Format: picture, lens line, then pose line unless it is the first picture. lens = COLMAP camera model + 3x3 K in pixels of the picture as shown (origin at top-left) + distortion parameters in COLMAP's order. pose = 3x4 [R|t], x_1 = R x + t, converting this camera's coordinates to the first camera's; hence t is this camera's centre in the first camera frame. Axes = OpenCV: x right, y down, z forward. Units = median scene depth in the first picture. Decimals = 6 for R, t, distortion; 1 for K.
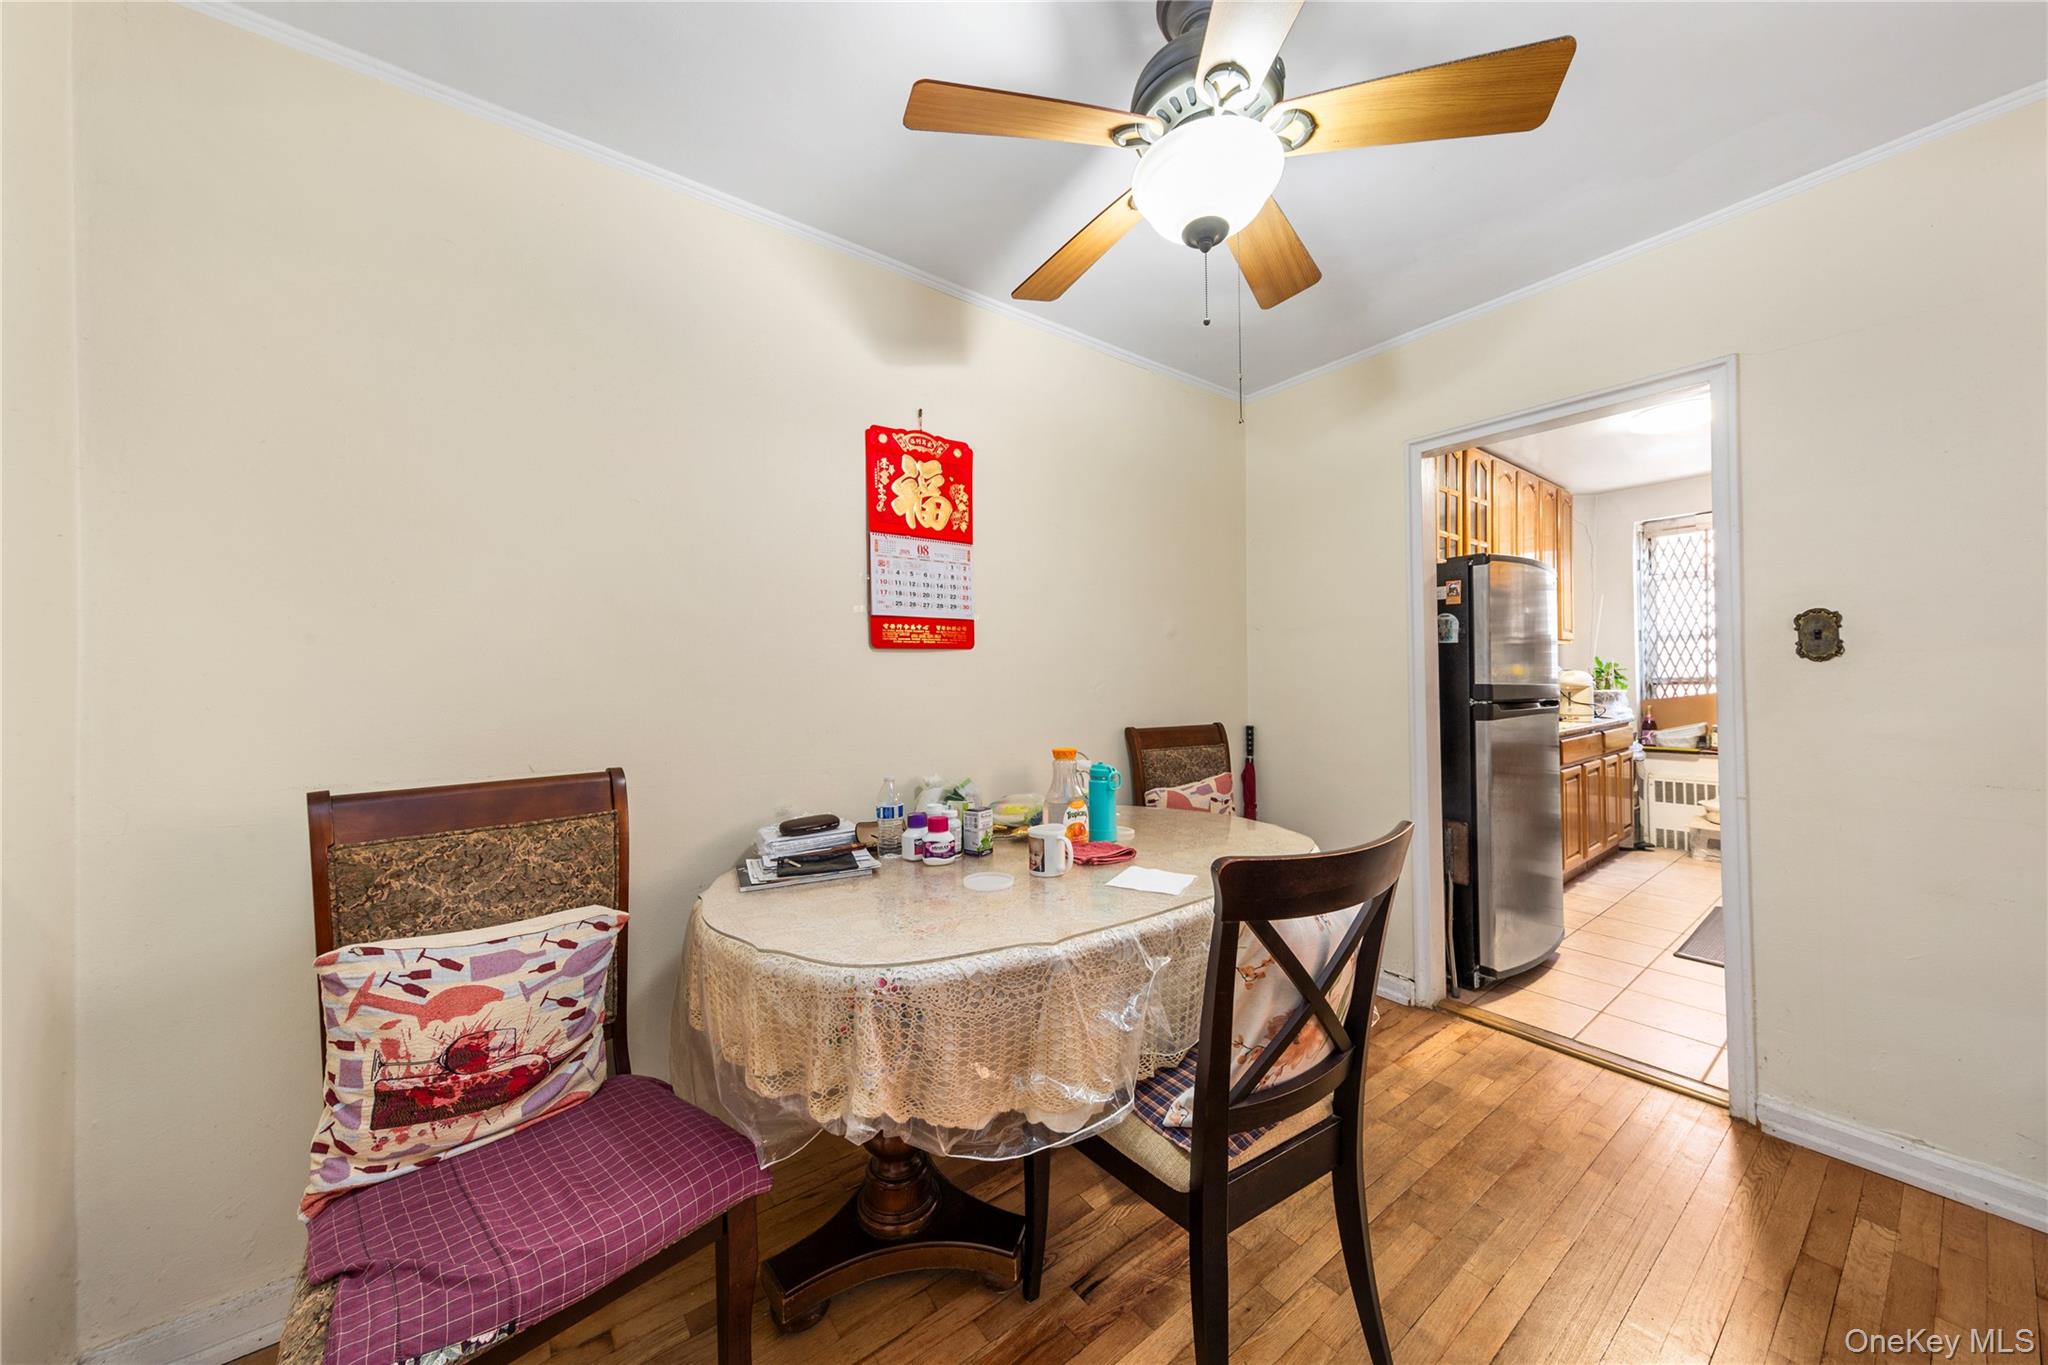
lens RADIAL K [[691.0, 0, 1019.7], [0, 691.0, 677.2], [0, 0, 1]] dist [0.000168, 0.000019]
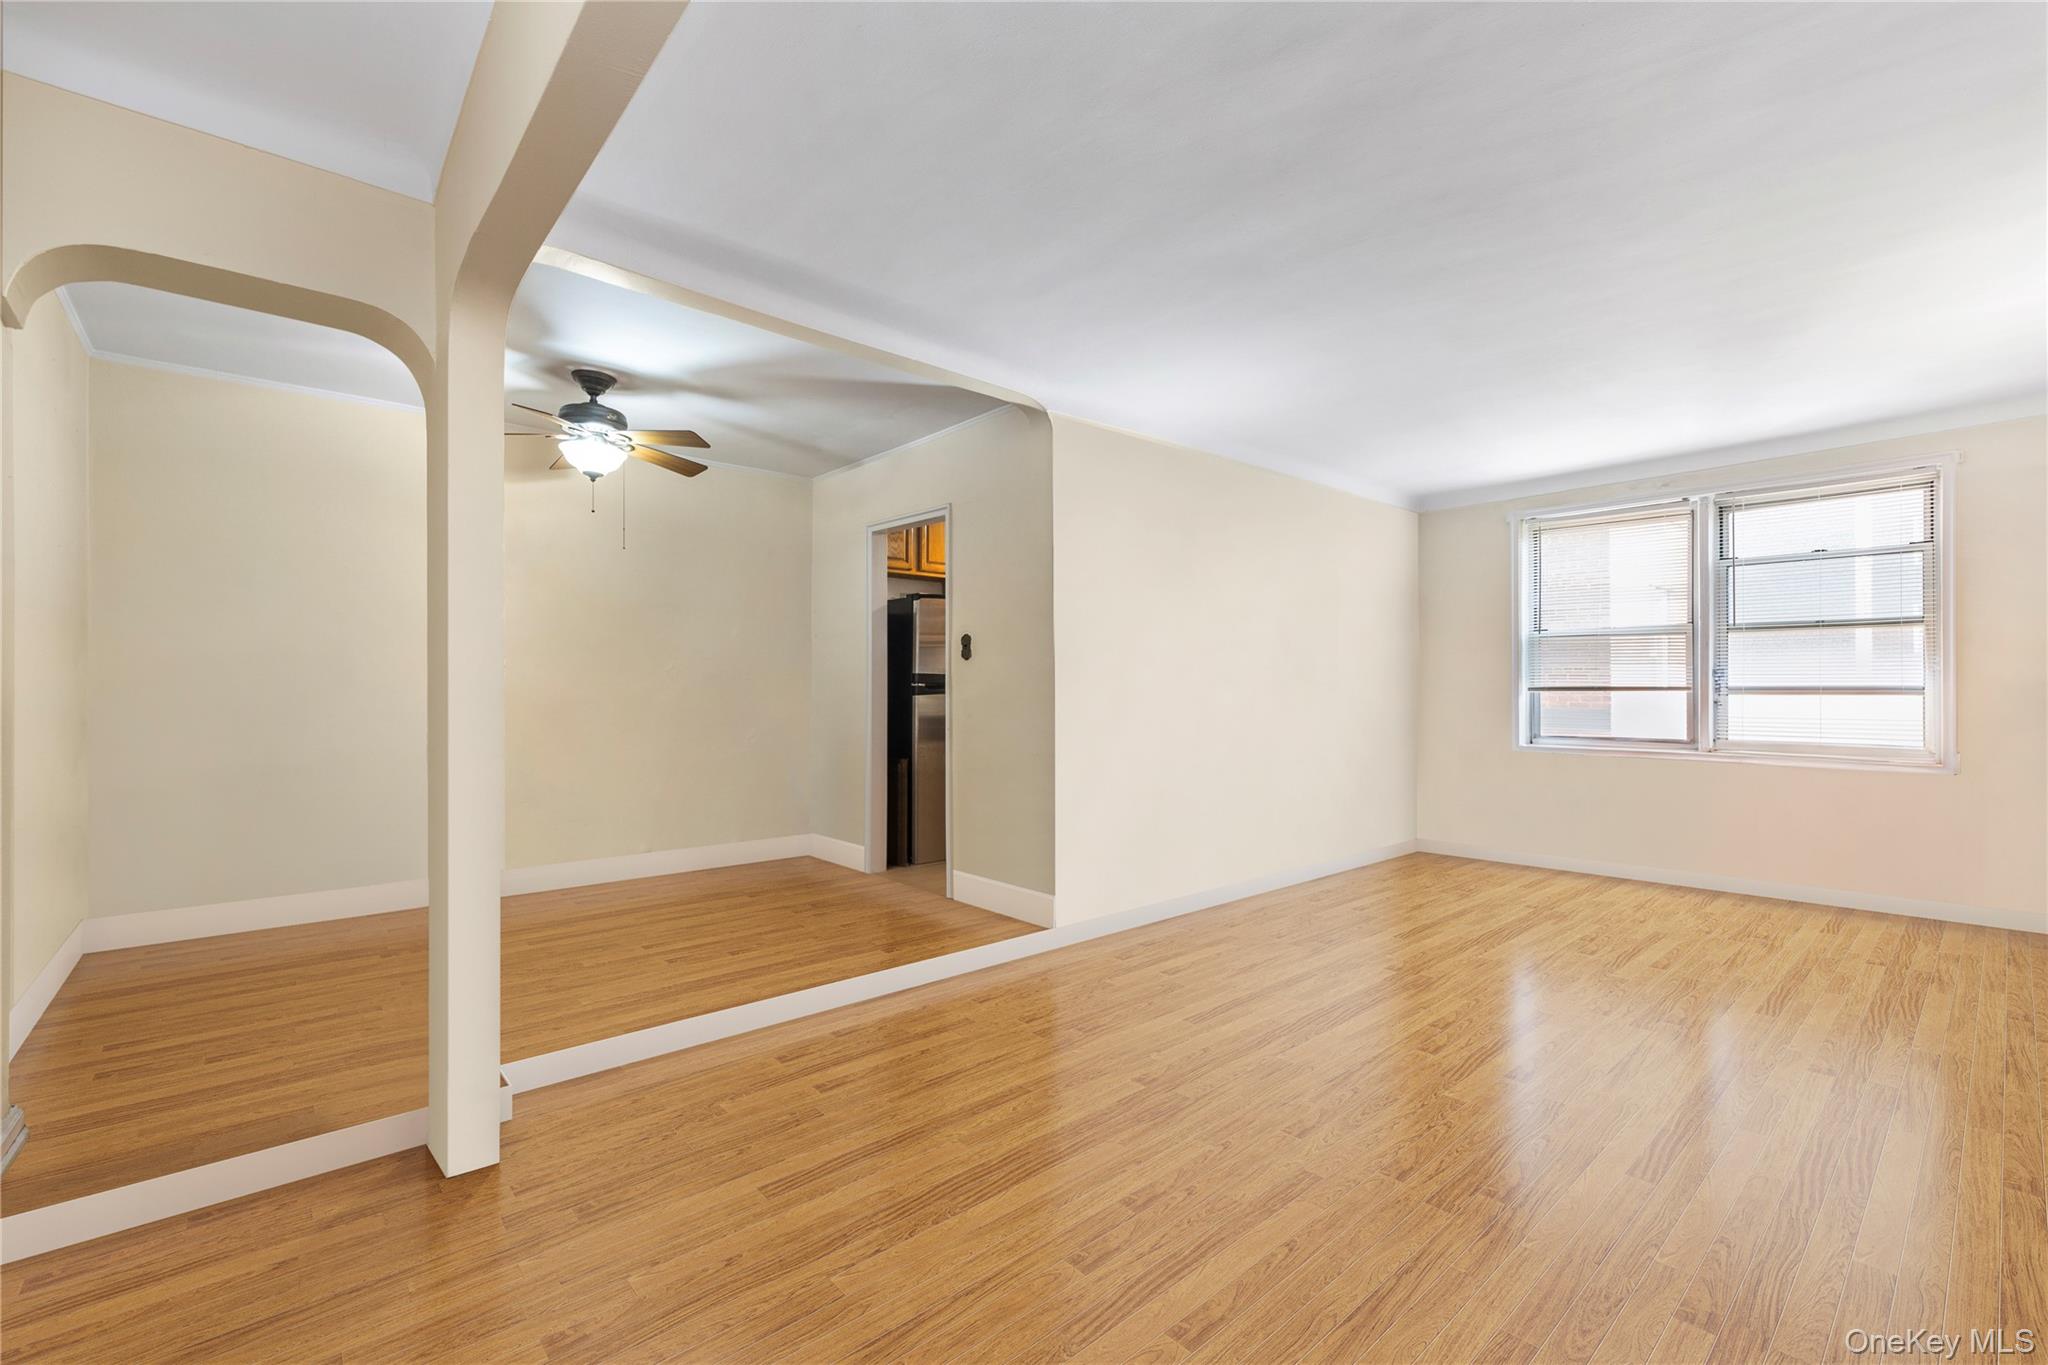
lens RADIAL K [[857.3, 0, 1020.4], [0, 857.3, 681.5], [0, 0, 1]] dist [-0.003041, -0.000246]
pose [[0.996941, 0.013393, 0.077002, 0.757934], [-0.013534, 0.999908, 0.001307, 0.023552], [-0.076977, -0.002346, 0.997030, -1.034719]]
